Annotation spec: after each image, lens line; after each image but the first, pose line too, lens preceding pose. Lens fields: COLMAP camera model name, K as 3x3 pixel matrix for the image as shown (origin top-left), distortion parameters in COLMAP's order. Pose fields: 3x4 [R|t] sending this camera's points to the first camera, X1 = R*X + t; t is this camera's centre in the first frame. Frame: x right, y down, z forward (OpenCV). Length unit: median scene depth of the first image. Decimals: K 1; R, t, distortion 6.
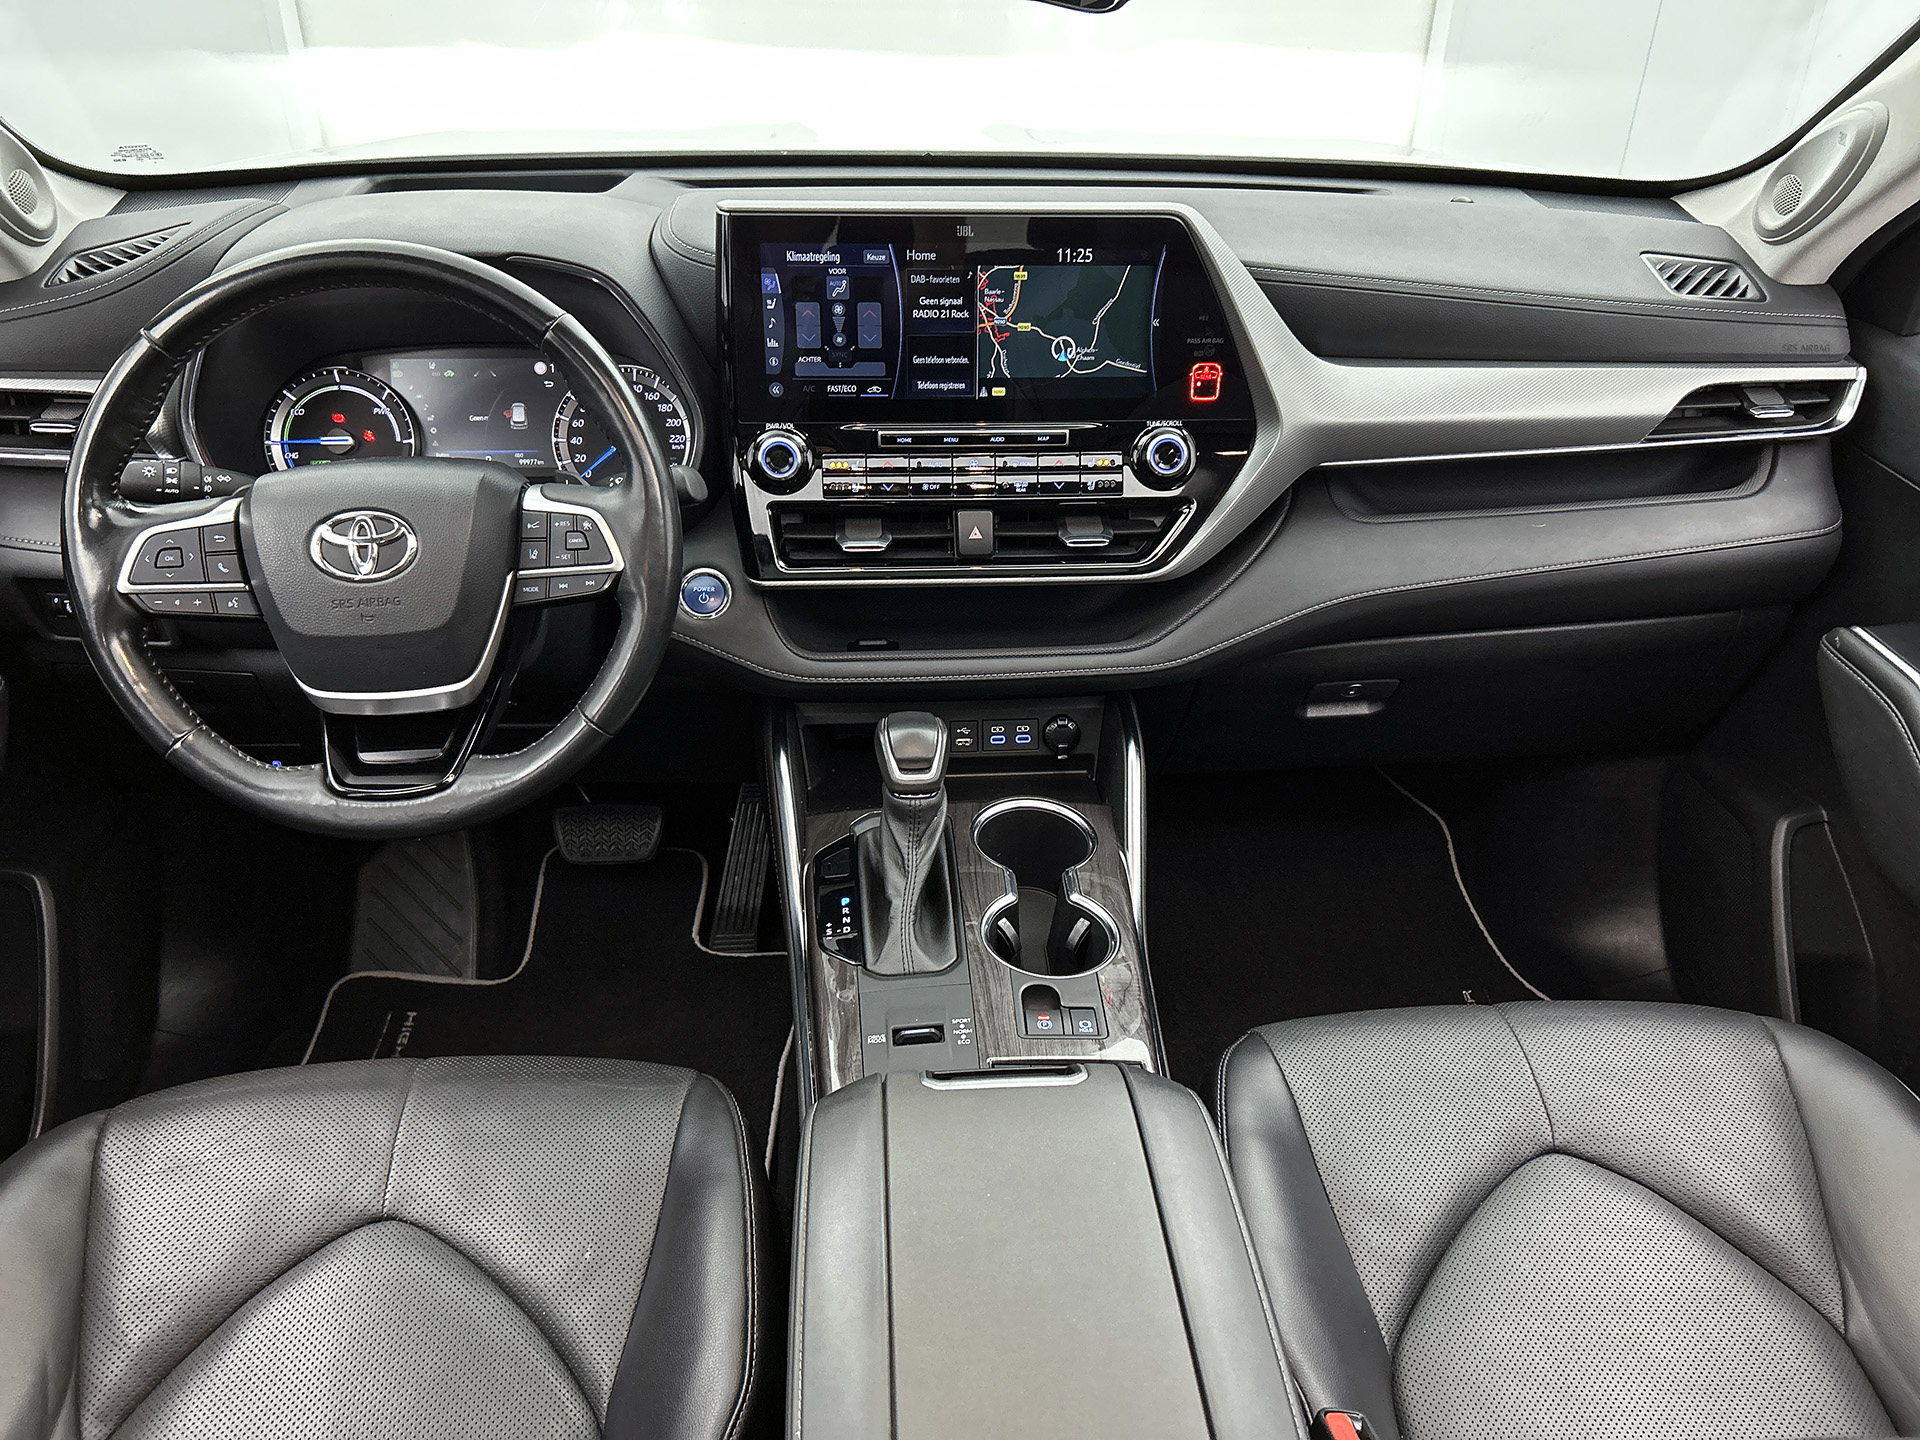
lens RADIAL K [[1471.9, 0, 960.0], [0, 1471.9, 720.0], [0, 0, 1]] dist [0.007982, -0.006029]
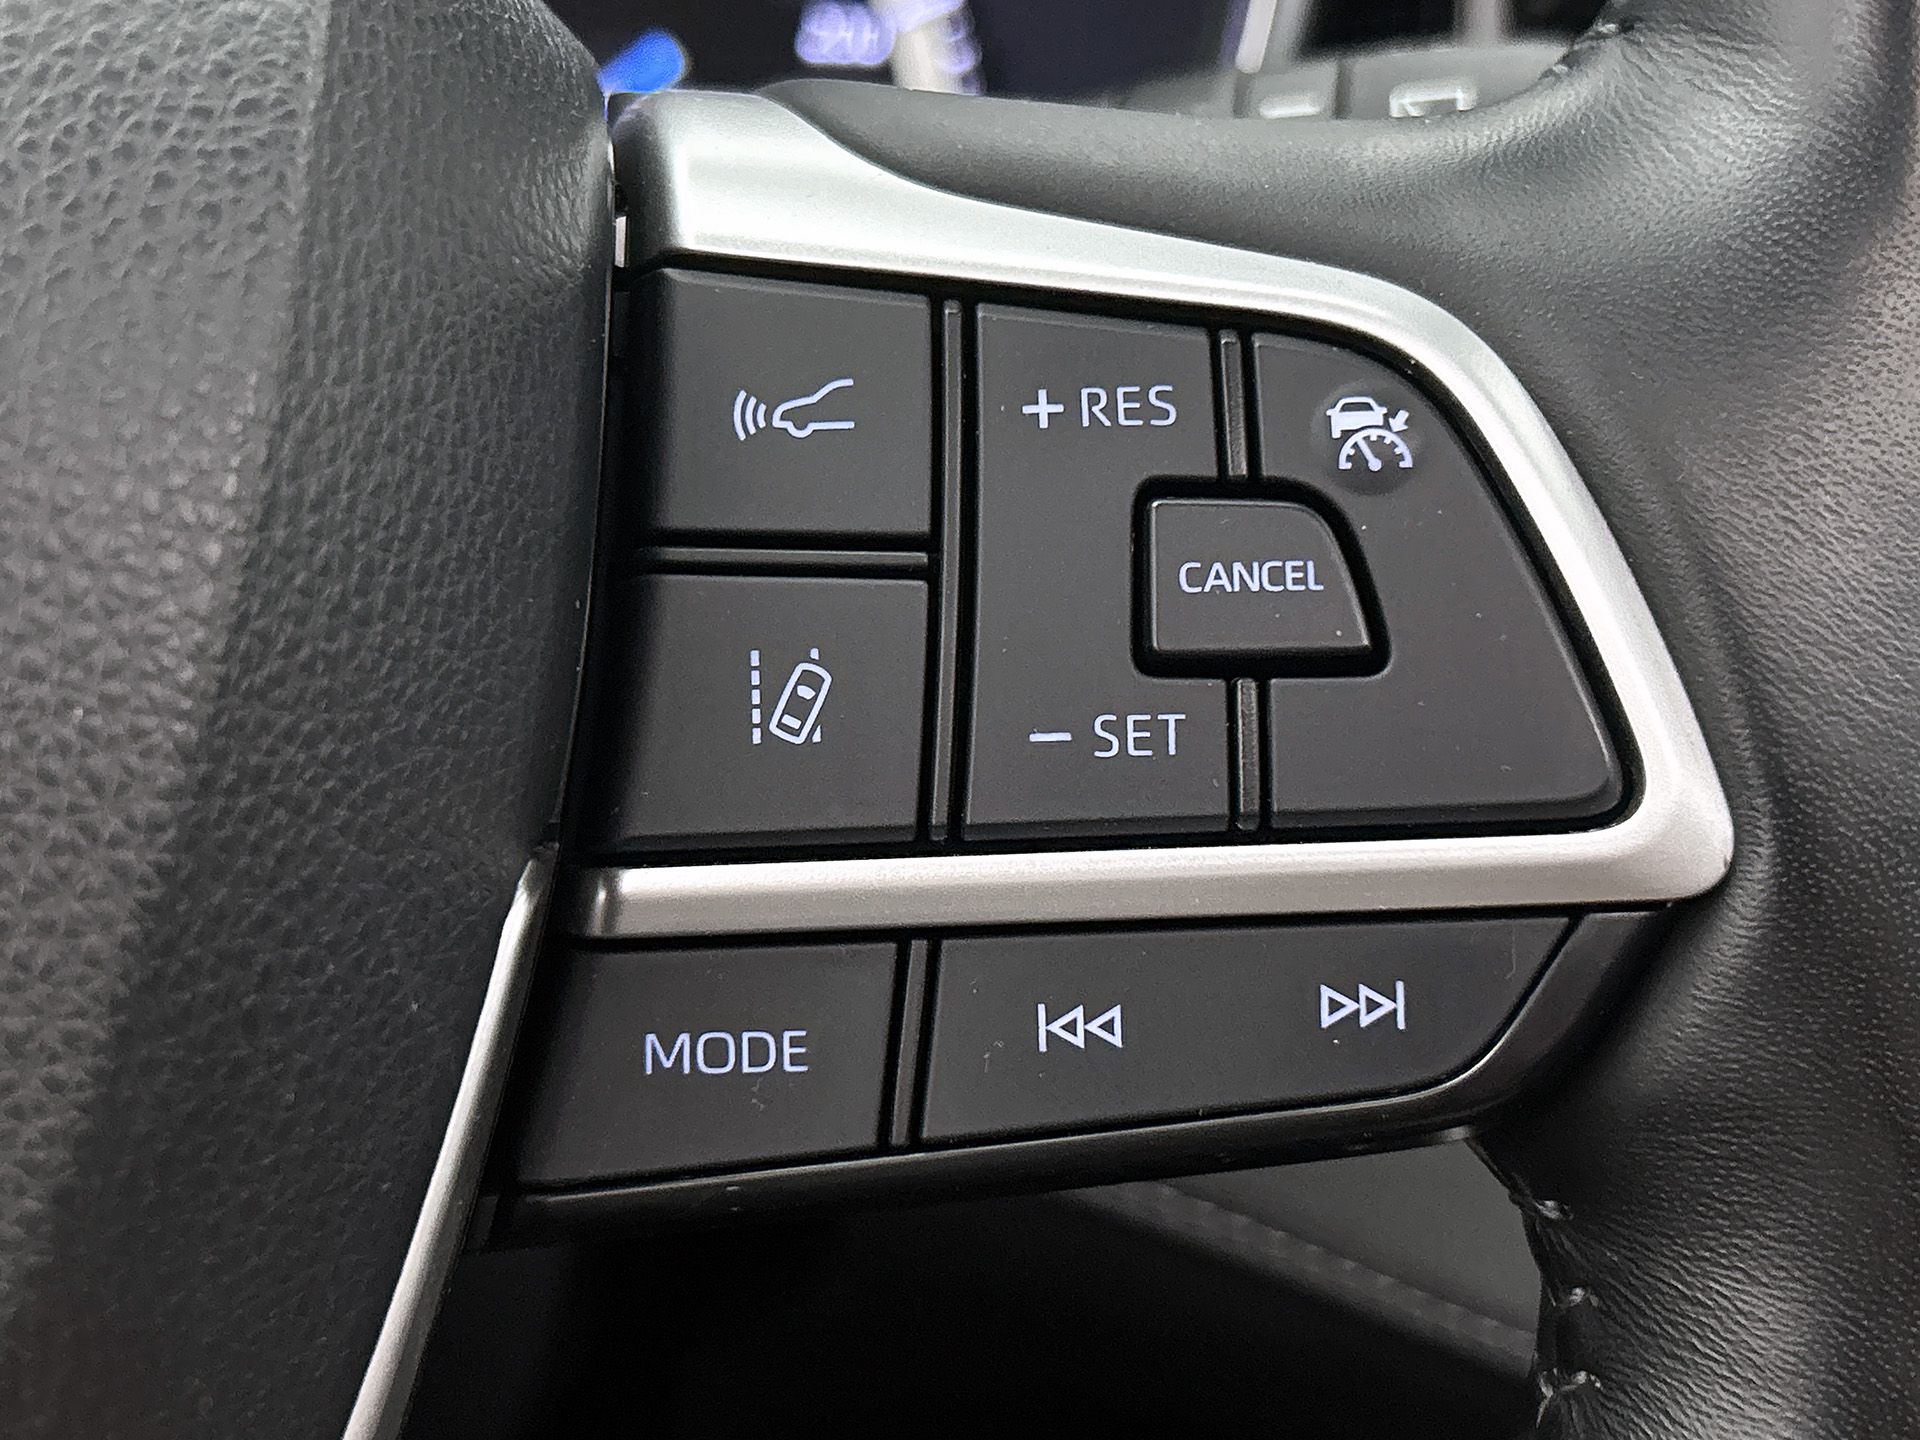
lens RADIAL K [[2642.2, 0, 960.0], [0, 2642.2, 720.0], [0, 0, 1]] dist [0.239572, -1.421244]
pose [[0.981713, 0.036299, 0.186877, -0.313211], [-0.012736, 0.991977, -0.125774, -0.089292], [-0.189943, 0.121094, 0.974299, 0.828427]]
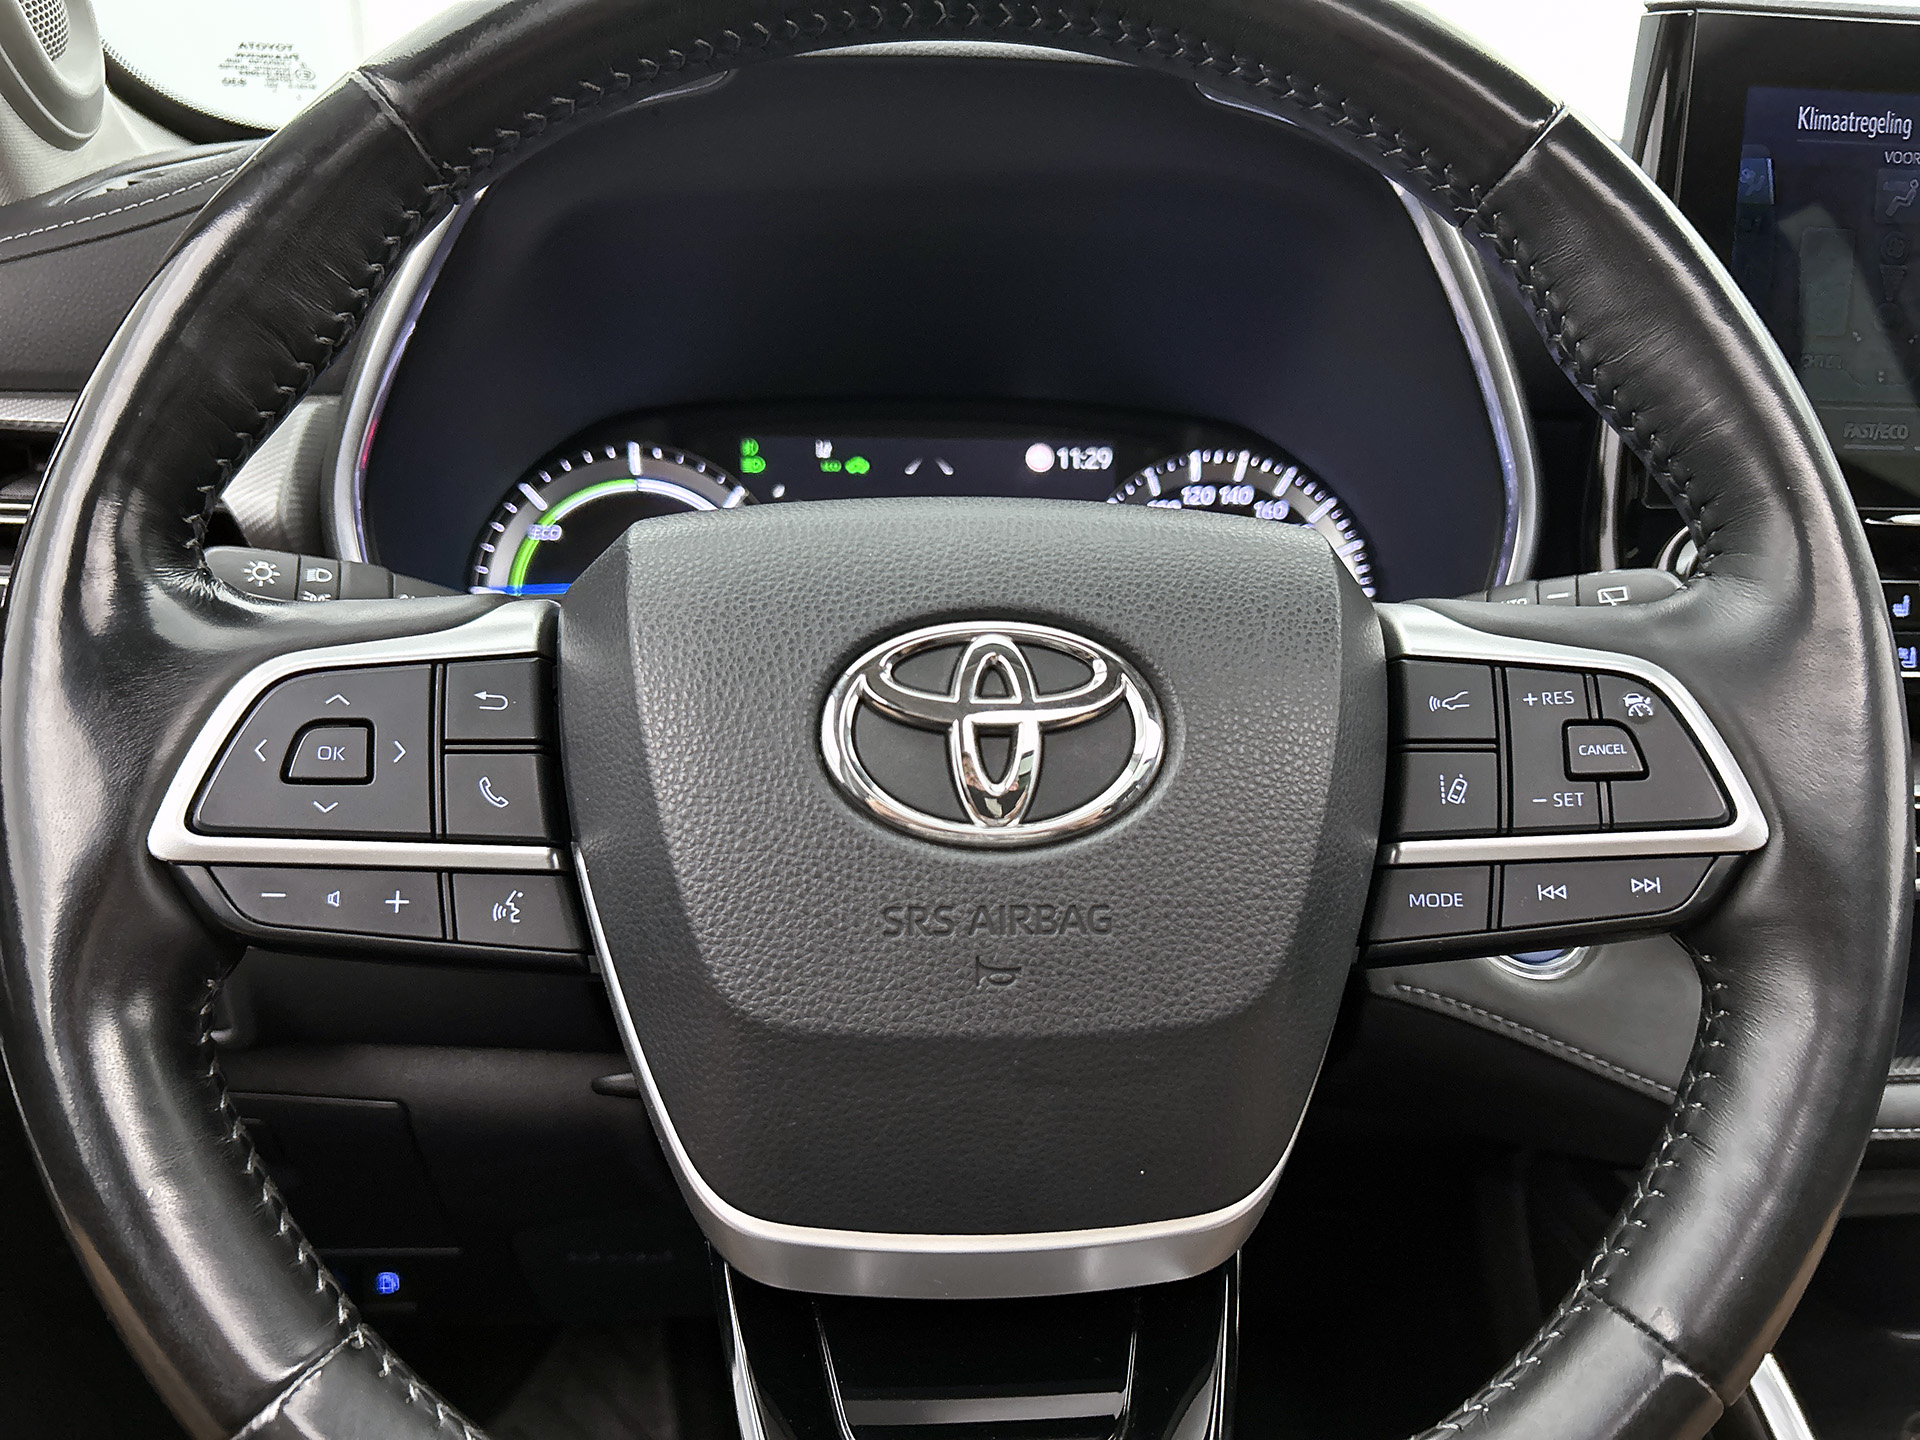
lens RADIAL K [[1471.9, 0, 960.0], [0, 1471.9, 720.0], [0, 0, 1]] dist [0.007982, -0.006029]
pose [[0.999249, 0.036742, 0.012339, -0.404115], [-0.032783, 0.971043, -0.236647, -0.047822], [-0.020677, 0.236065, 0.971517, 0.689366]]
